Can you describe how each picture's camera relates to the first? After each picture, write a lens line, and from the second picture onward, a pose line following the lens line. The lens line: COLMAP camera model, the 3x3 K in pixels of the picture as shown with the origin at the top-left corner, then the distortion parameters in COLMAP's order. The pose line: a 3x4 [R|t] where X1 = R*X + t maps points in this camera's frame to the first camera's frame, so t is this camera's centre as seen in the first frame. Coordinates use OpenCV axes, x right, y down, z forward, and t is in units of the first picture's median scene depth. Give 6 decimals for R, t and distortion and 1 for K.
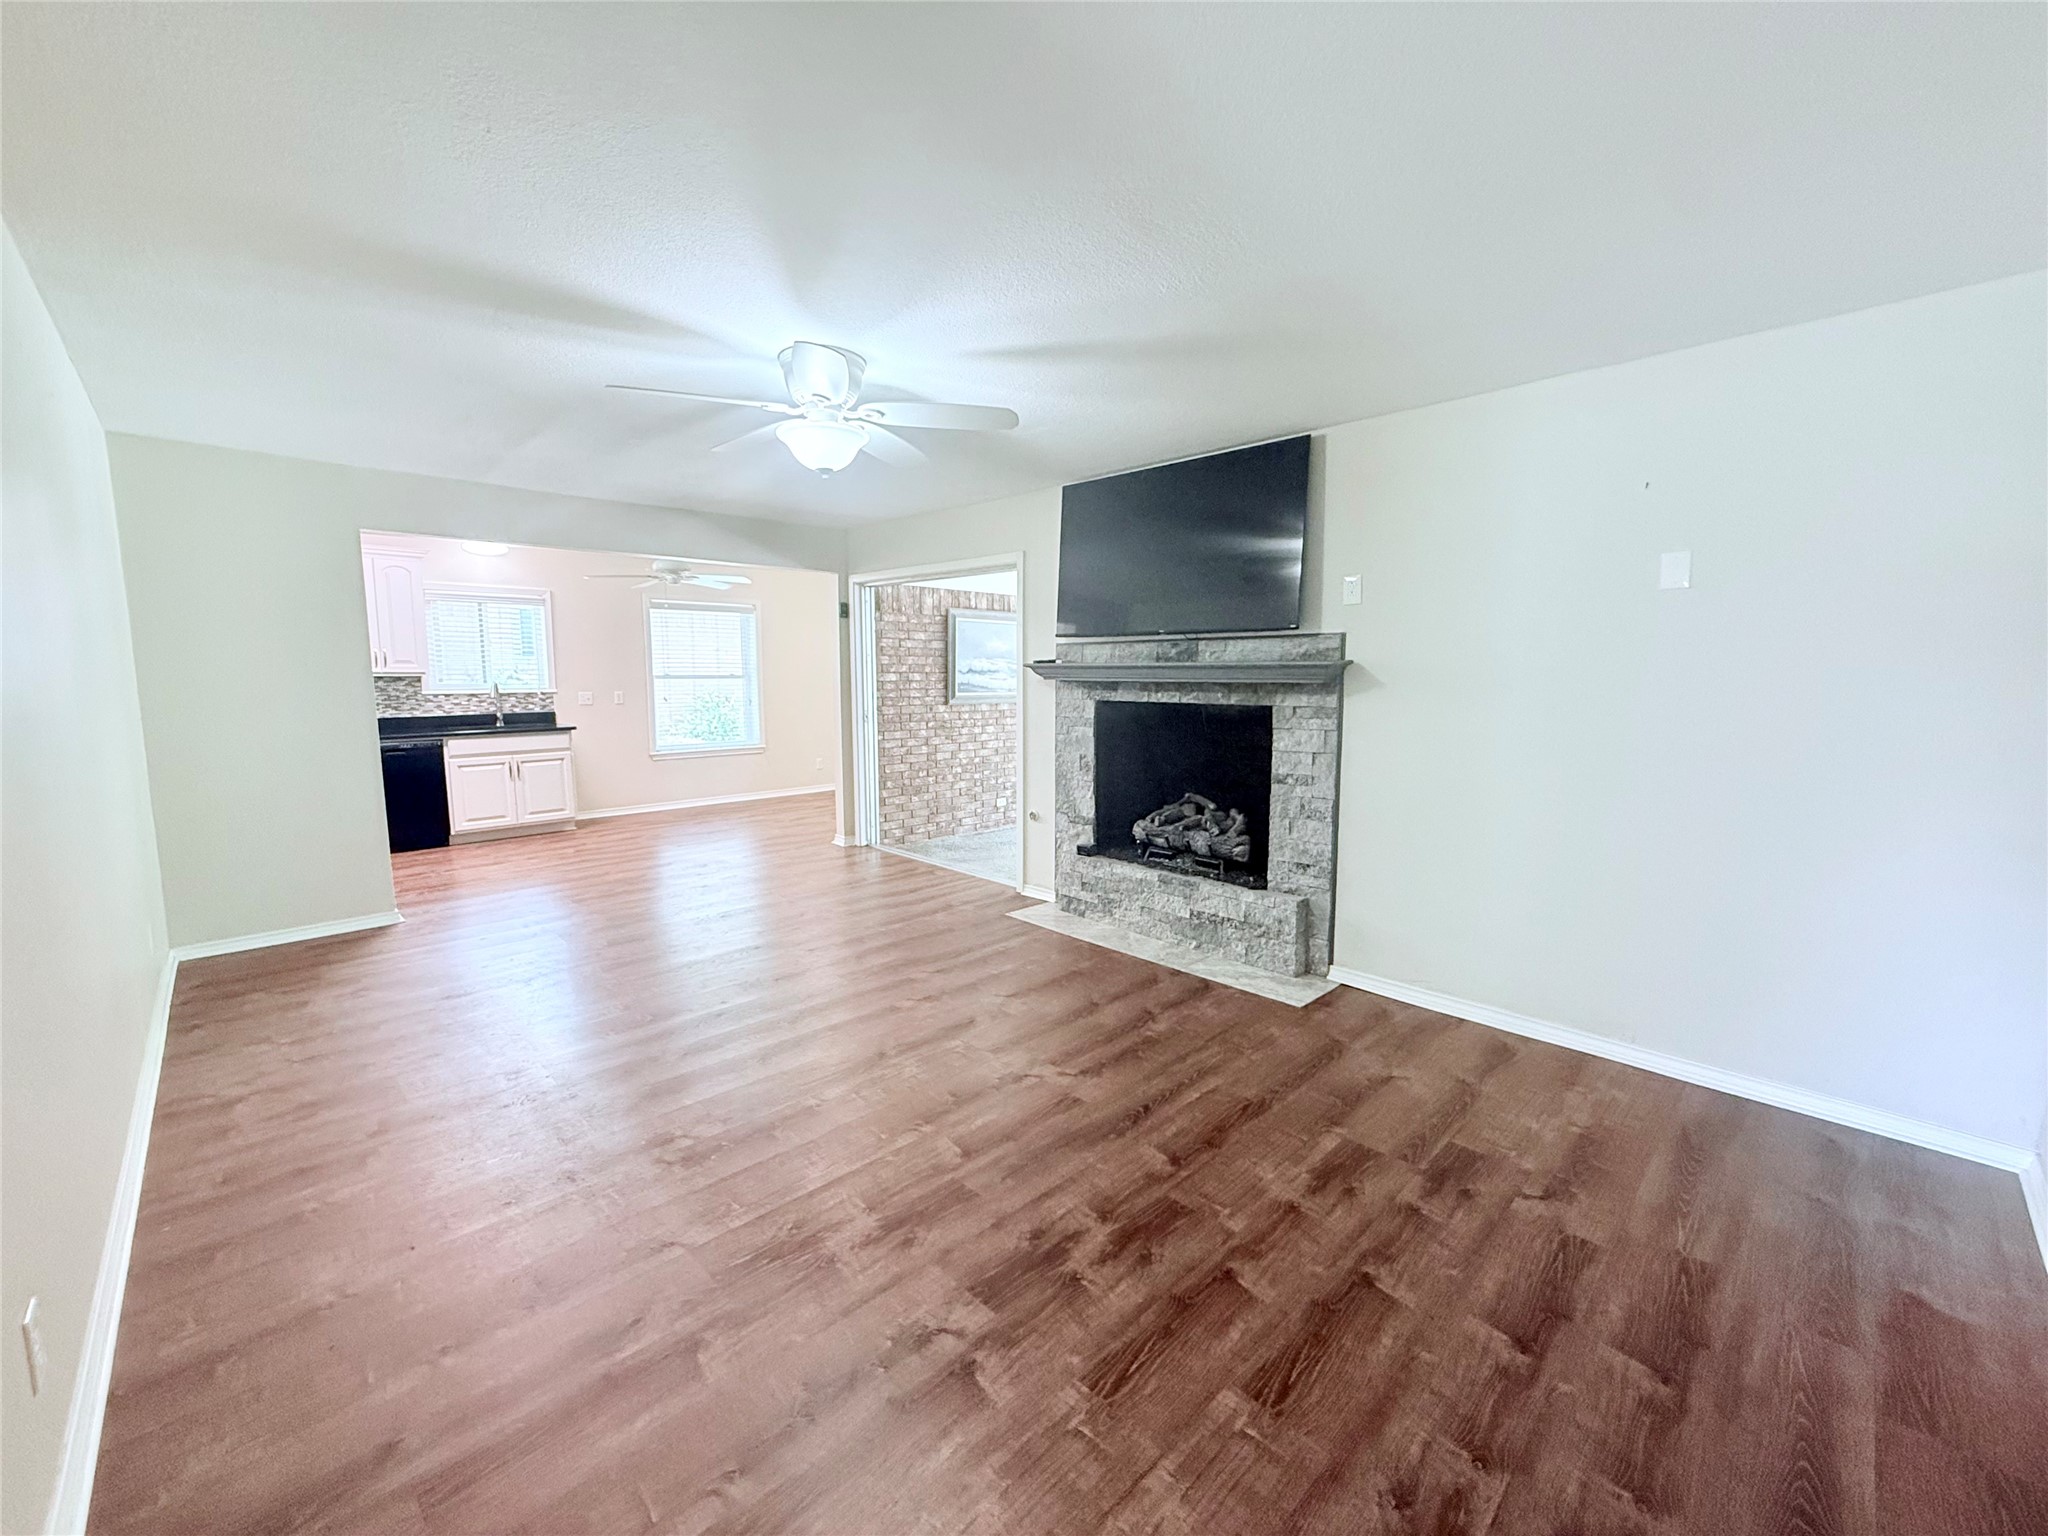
lens RADIAL K [[818.1, 0, 1018.1], [0, 818.1, 775.5], [0, 0, 1]] dist [-0.000629, -0.000294]
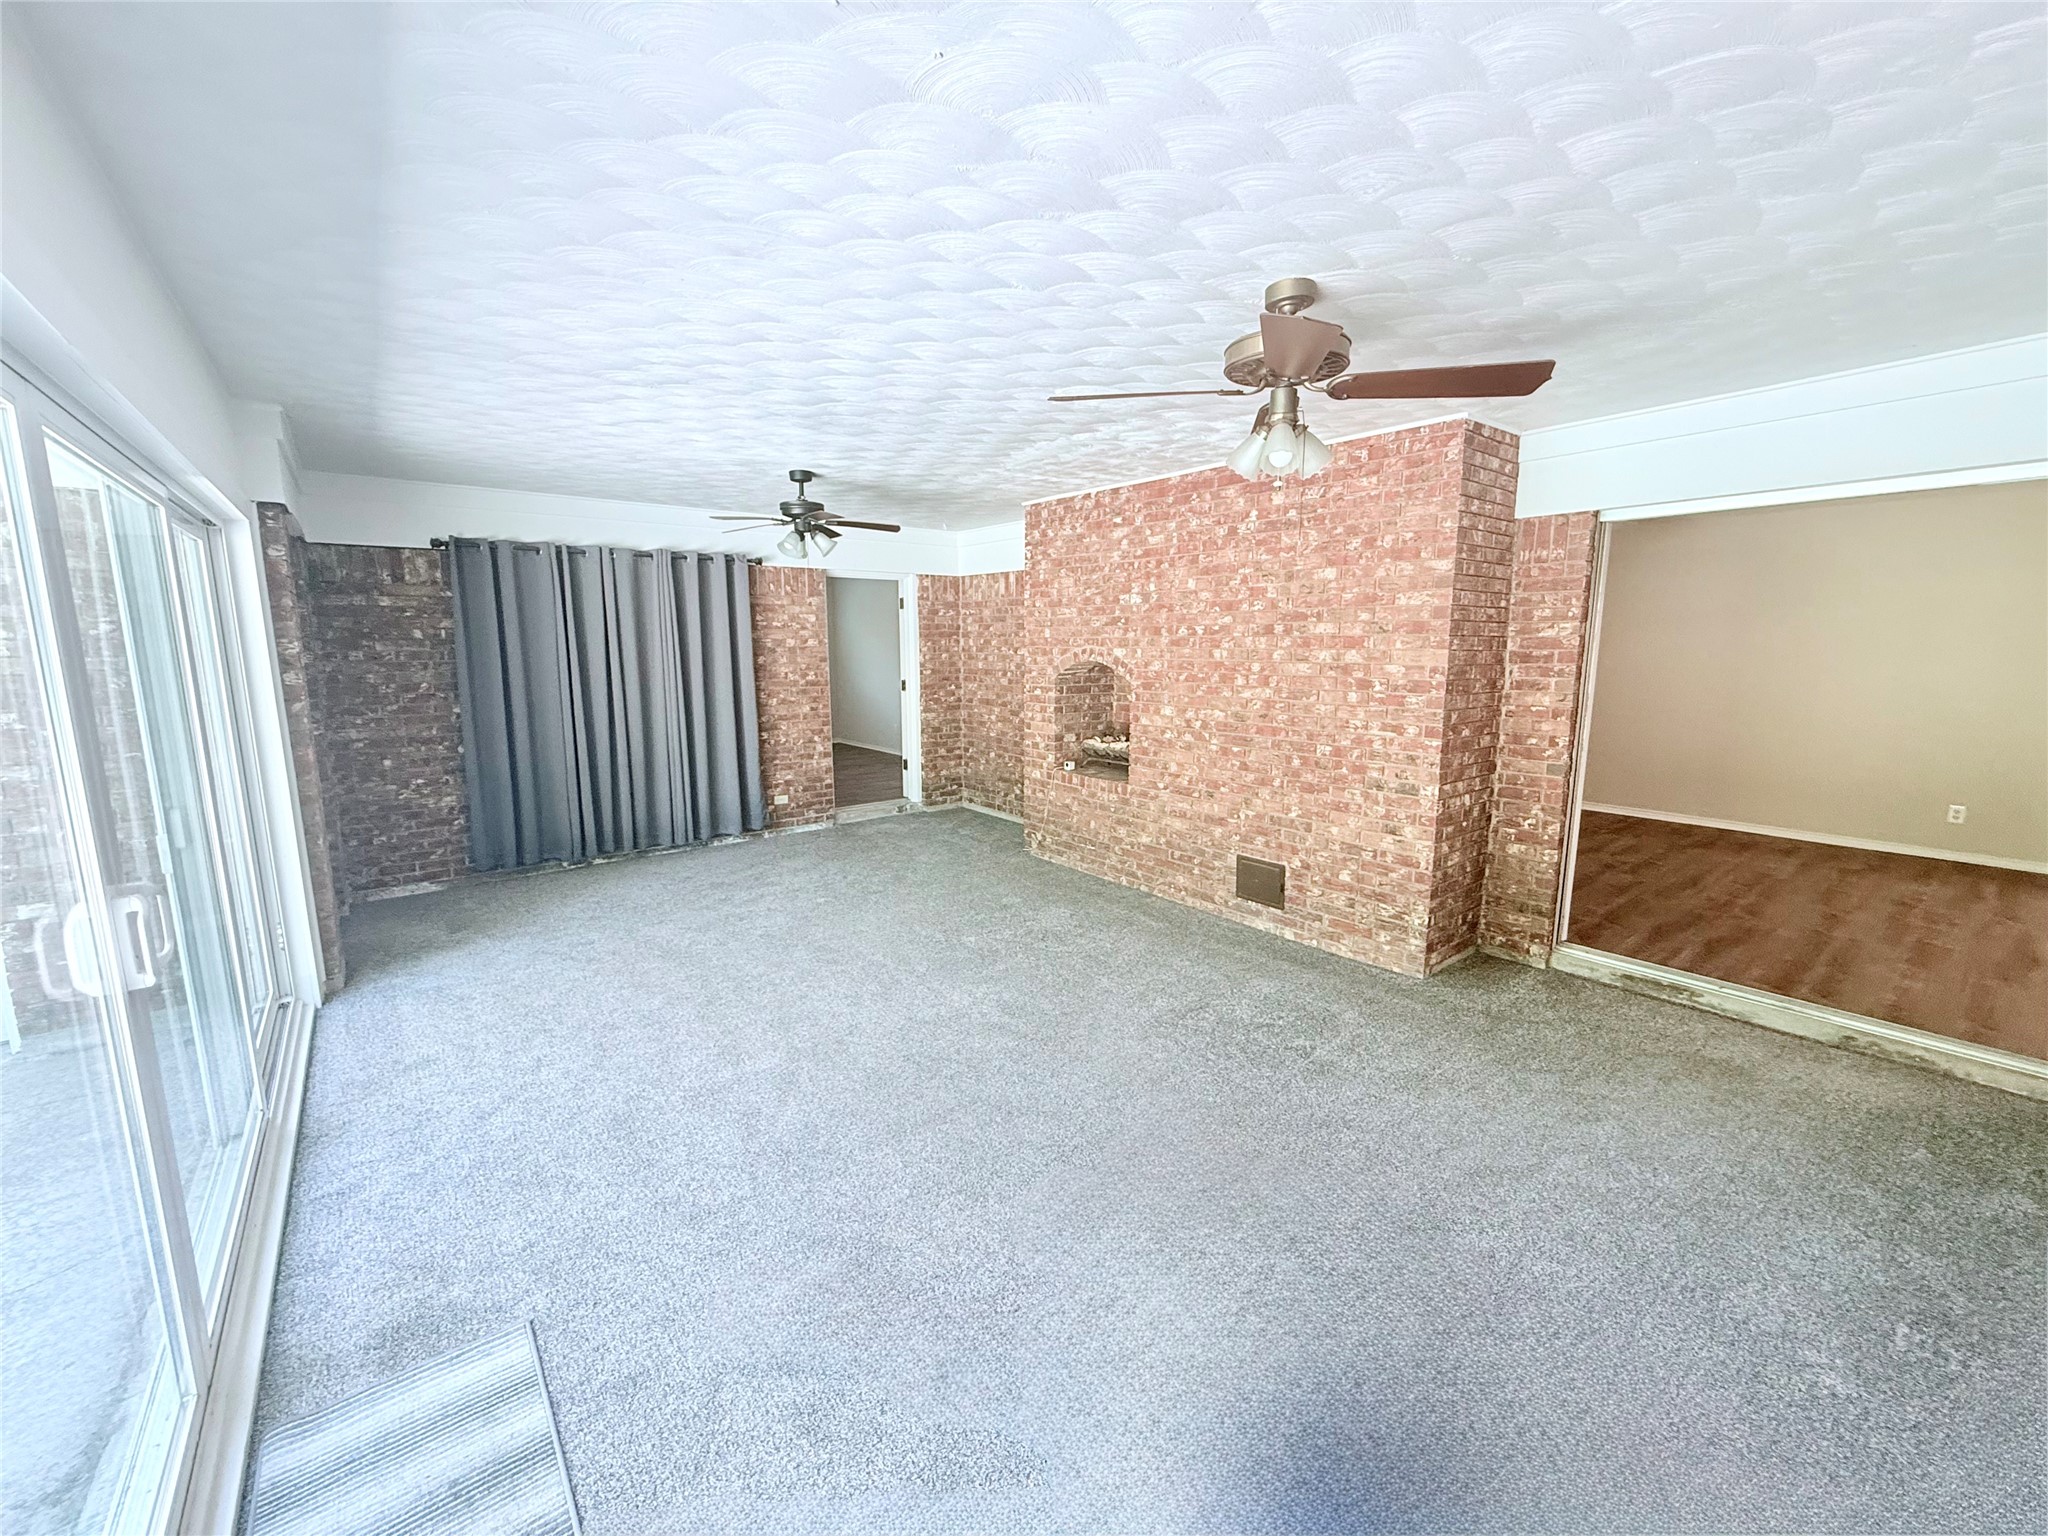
lens RADIAL K [[818.1, 0, 1021.0], [0, 818.1, 768.9], [0, 0, 1]] dist [-0.000629, -0.000294]
pose [[-0.995327, -0.017108, 0.095031, 0.367918], [0.009767, 0.961293, 0.275355, -0.195717], [-0.096063, 0.274996, -0.956634, 1.435711]]
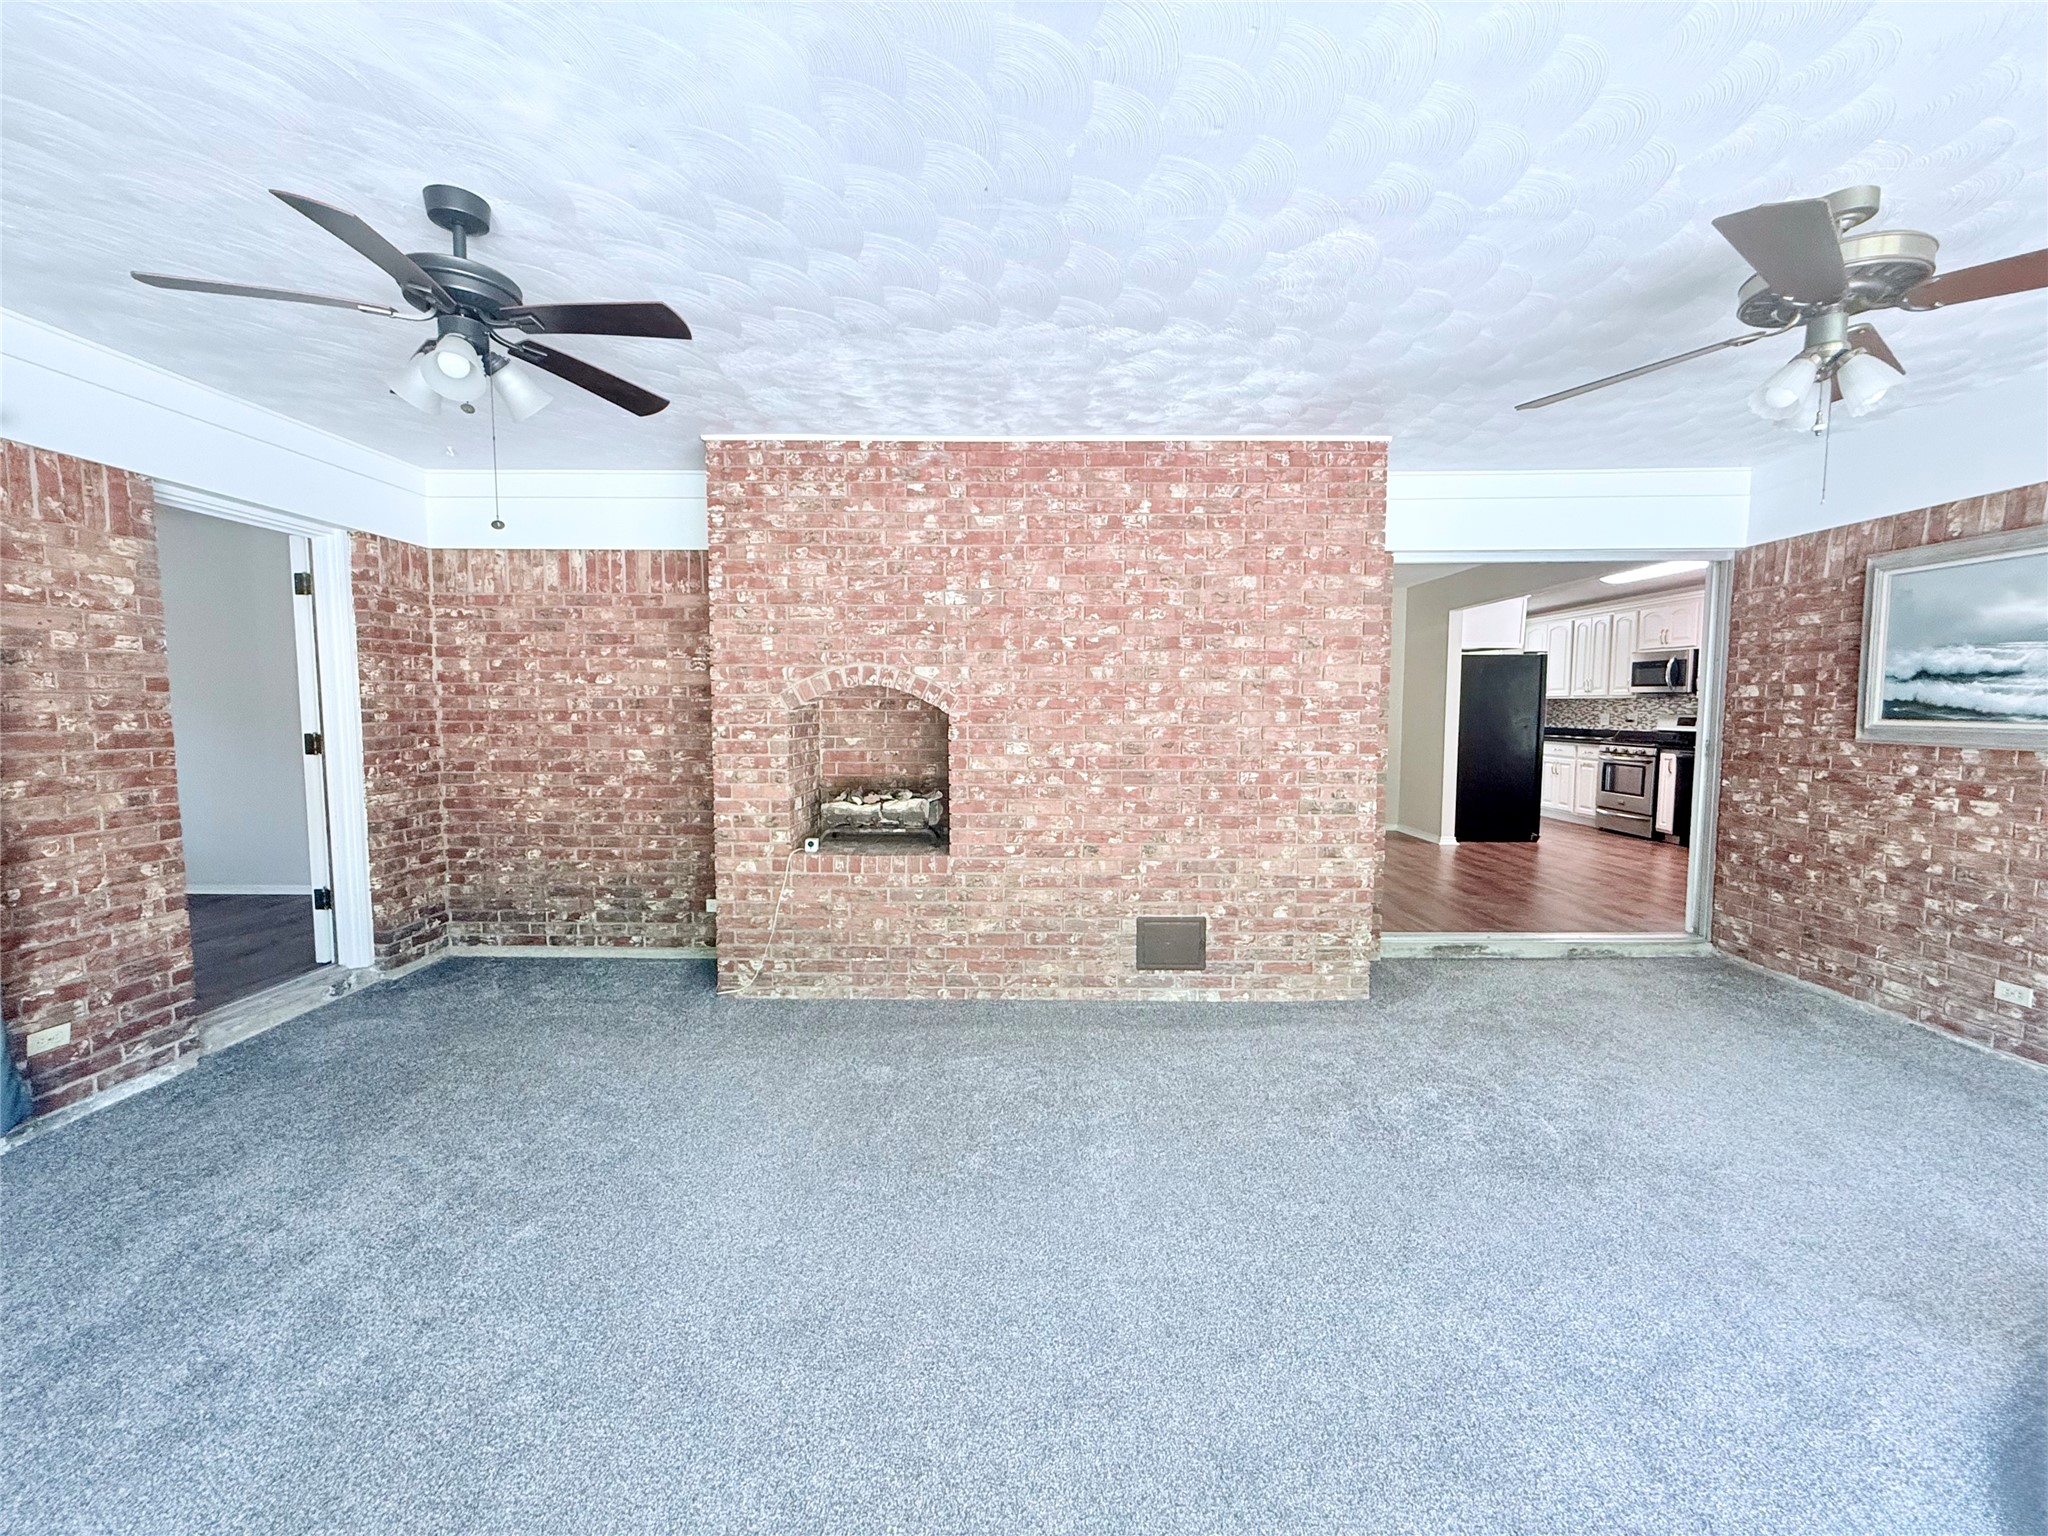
lens RADIAL K [[818.1, 0, 1027.0], [0, 818.1, 768.1], [0, 0, 1]] dist [-0.000629, -0.000294]
pose [[-0.699619, 0.051114, -0.712685, 0.713425], [-0.091520, 0.982811, 0.160330, -0.114947], [0.708630, 0.177395, -0.682916, 1.073716]]
